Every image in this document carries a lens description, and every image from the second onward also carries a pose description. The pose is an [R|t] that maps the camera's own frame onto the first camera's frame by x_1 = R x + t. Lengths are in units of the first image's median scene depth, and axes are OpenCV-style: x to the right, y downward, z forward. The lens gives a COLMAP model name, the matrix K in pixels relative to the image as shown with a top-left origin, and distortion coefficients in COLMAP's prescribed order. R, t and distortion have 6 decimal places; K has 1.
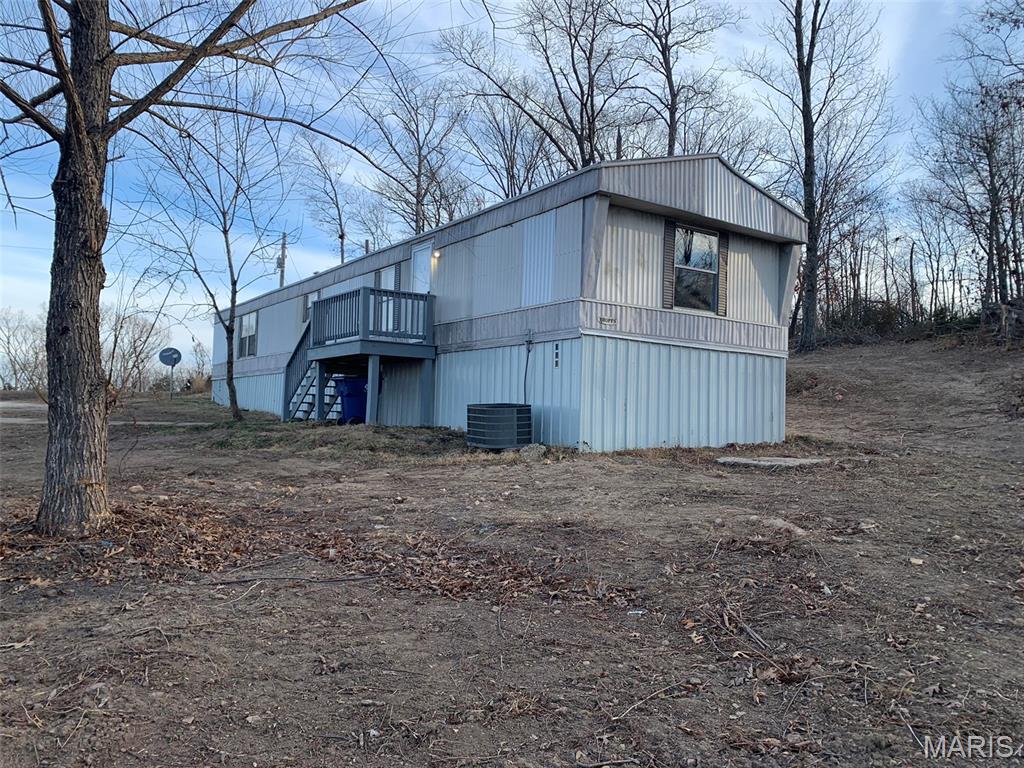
lens RADIAL K [[782.3, 0, 511.4], [0, 782.3, 383.6], [0, 0, 1]] dist [0.033746, -0.036241]
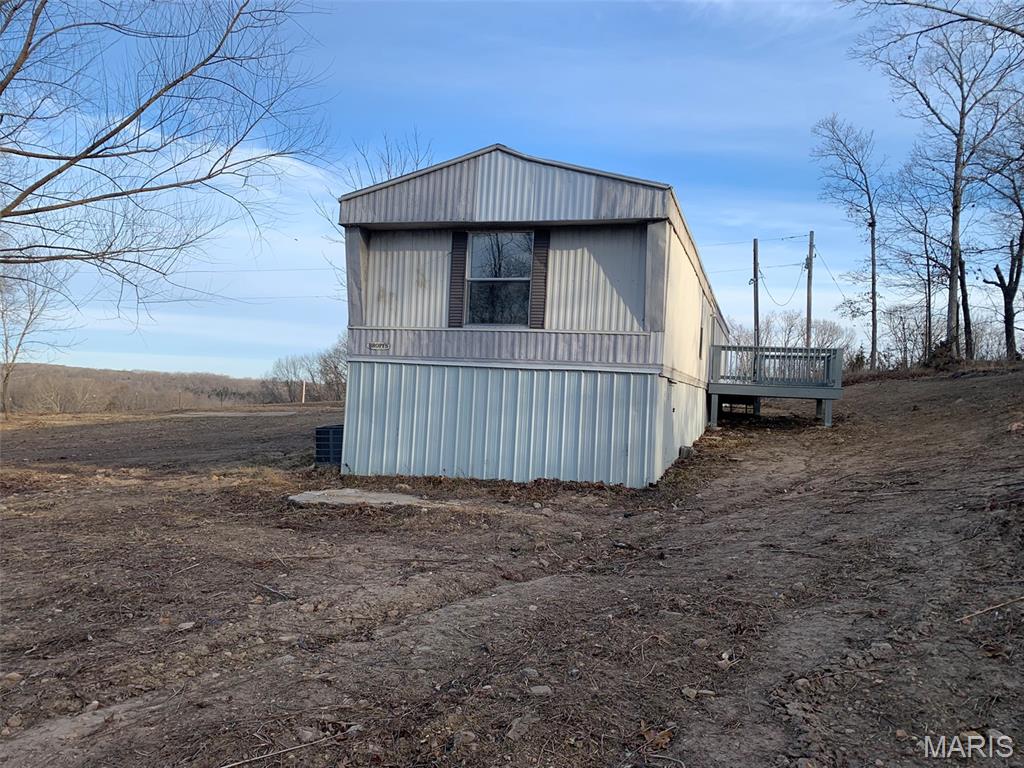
lens RADIAL K [[782.3, 0, 511.6], [0, 782.3, 383.1], [0, 0, 1]] dist [0.033746, -0.036241]
pose [[0.614955, -0.007526, -0.788527, 0.979850], [0.008436, 0.999960, -0.002965, -0.026477], [0.788517, -0.004829, 0.614993, 0.487207]]
